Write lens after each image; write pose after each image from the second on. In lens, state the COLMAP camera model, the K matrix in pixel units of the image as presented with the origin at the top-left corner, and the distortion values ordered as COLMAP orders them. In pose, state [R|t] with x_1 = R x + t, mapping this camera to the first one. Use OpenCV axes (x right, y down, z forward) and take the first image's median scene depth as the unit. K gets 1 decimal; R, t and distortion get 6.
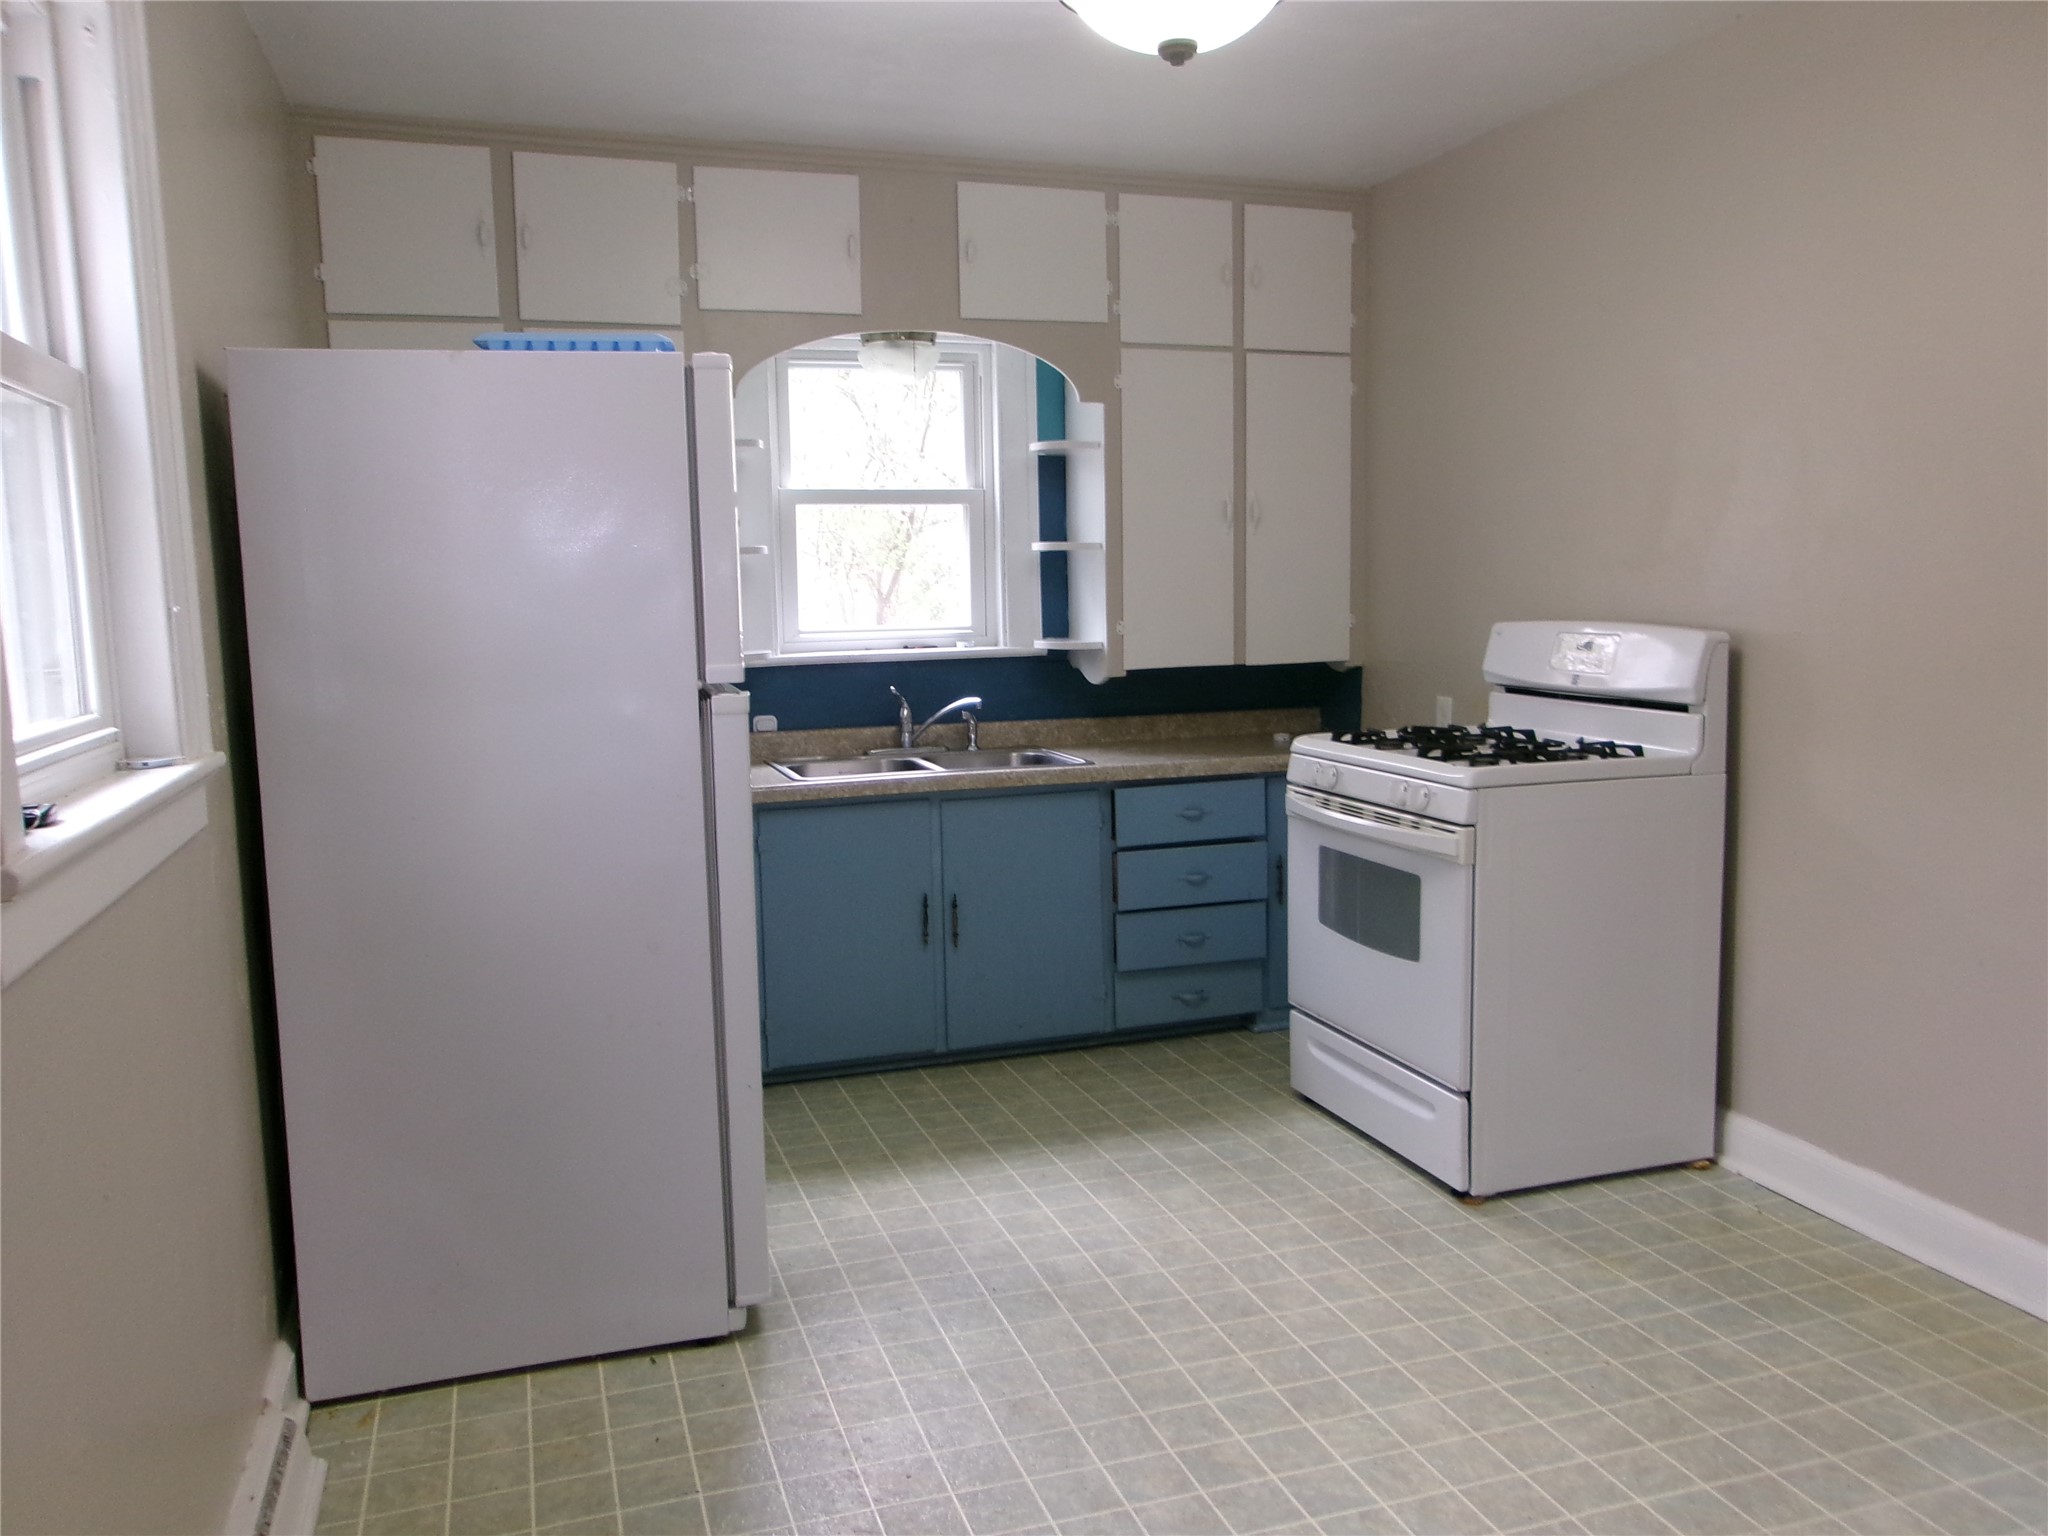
lens RADIAL K [[1610.7, 0, 1016.5], [0, 1610.7, 775.1], [0, 0, 1]] dist [0.004146, 0.018655]
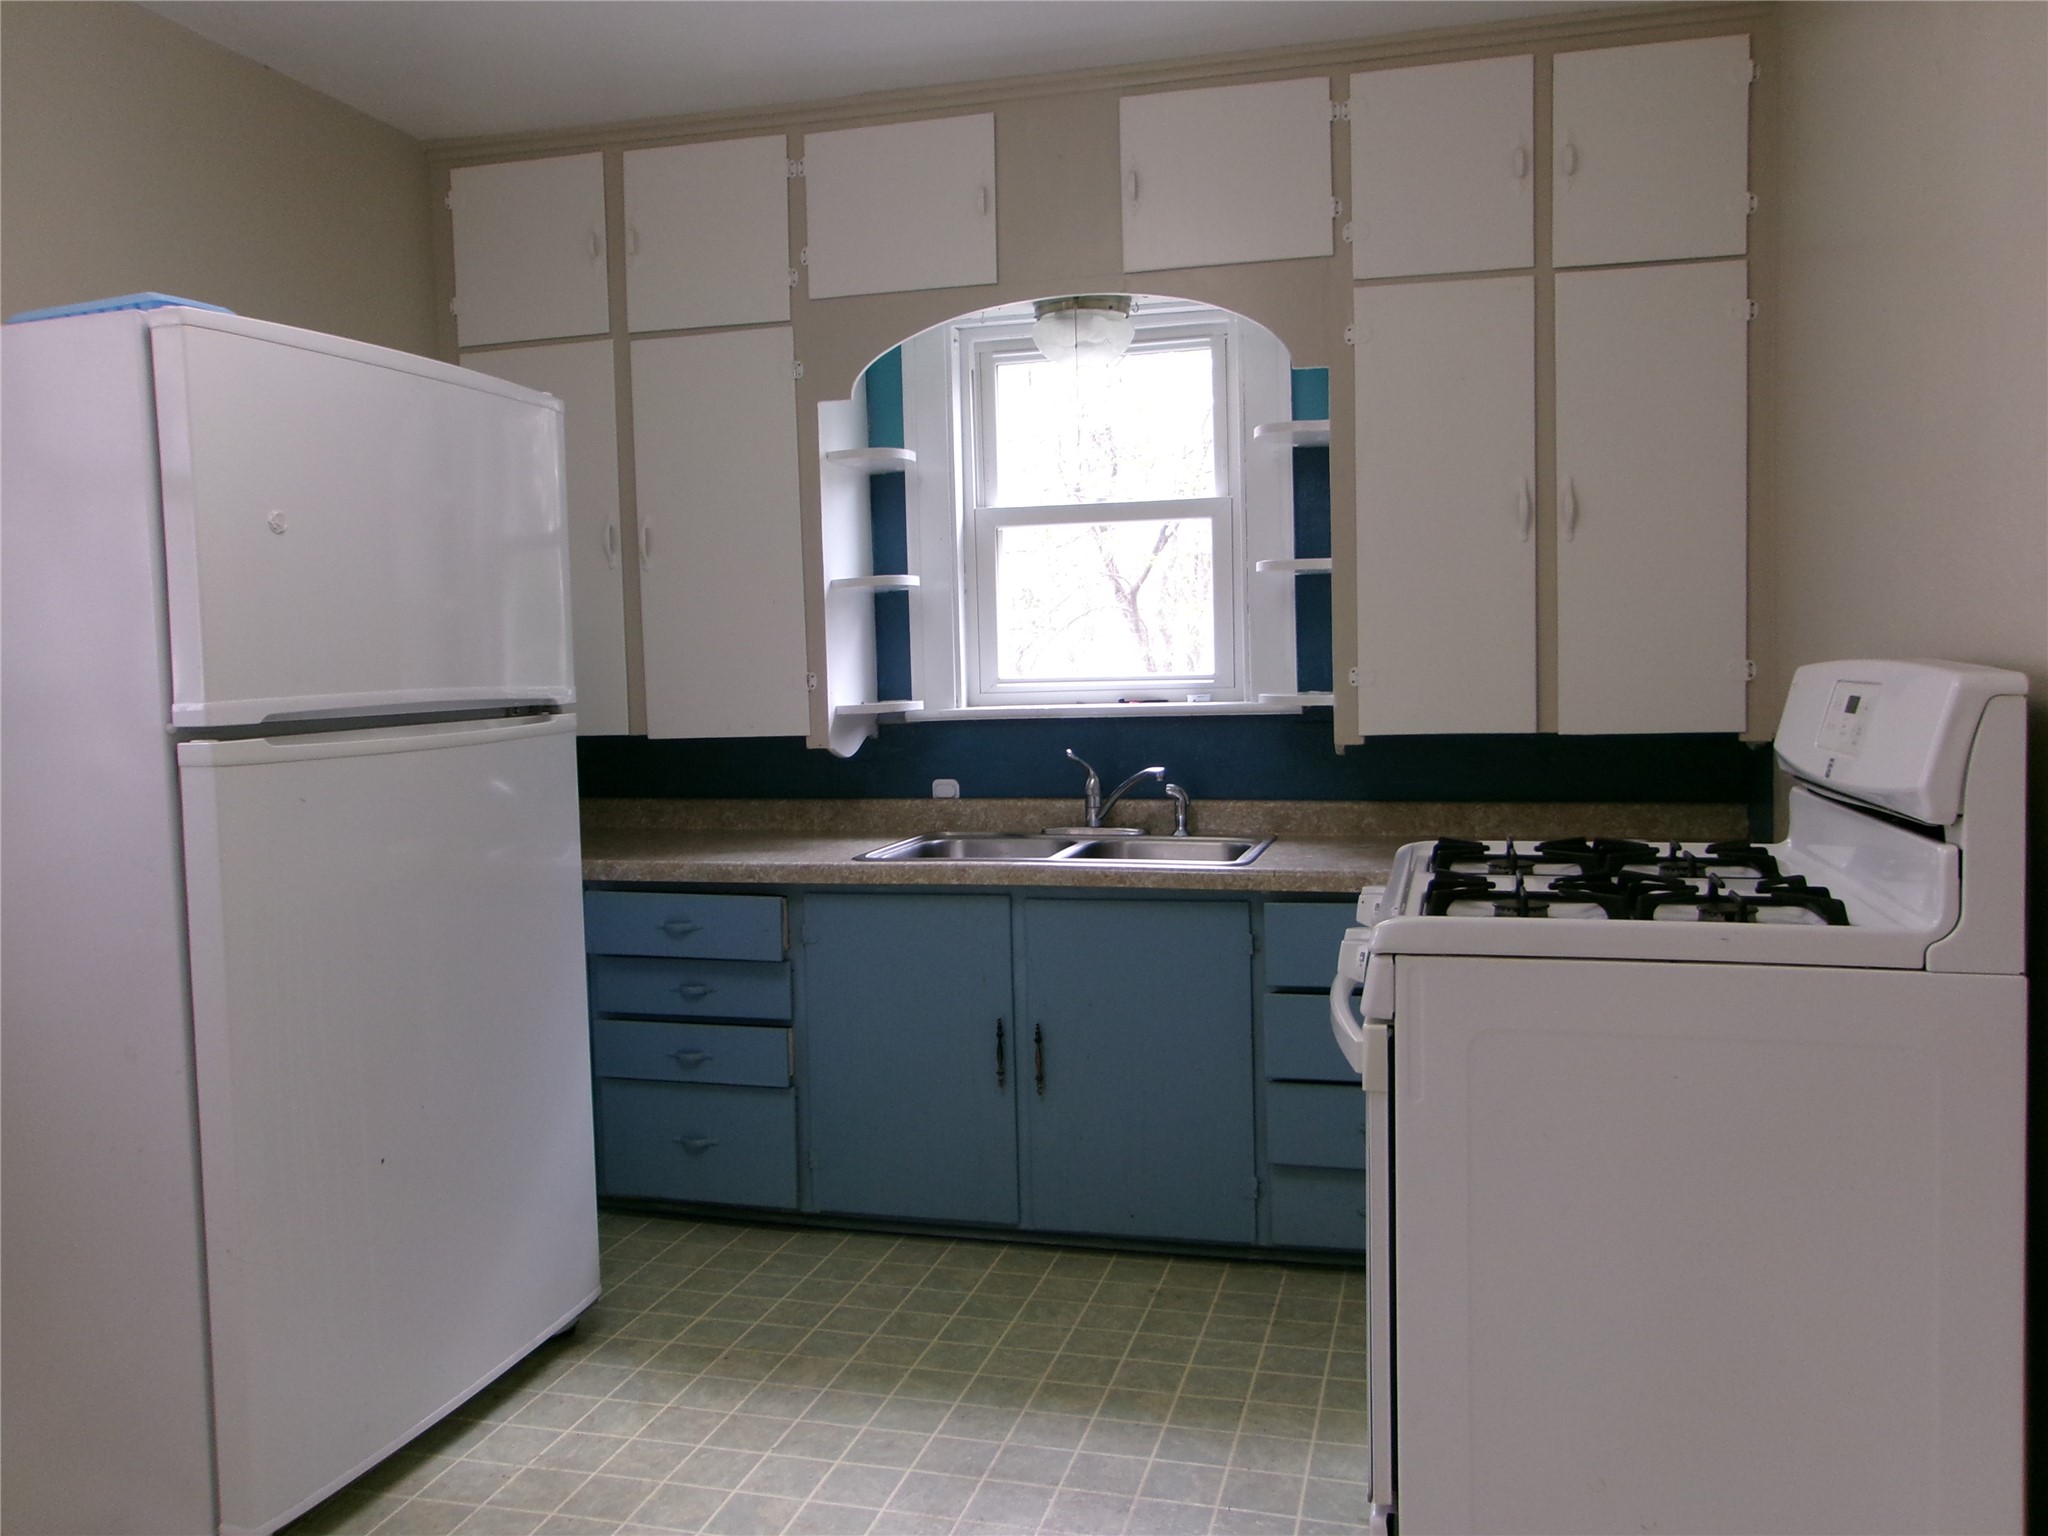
lens RADIAL K [[1610.7, 0, 1025.3], [0, 1610.7, 760.3], [0, 0, 1]] dist [0.004146, 0.018655]
pose [[0.834465, 0.034455, -0.549982, 0.343148], [-0.061314, 0.997651, -0.030530, -0.024268], [0.547638, 0.059198, 0.834618, 0.331728]]
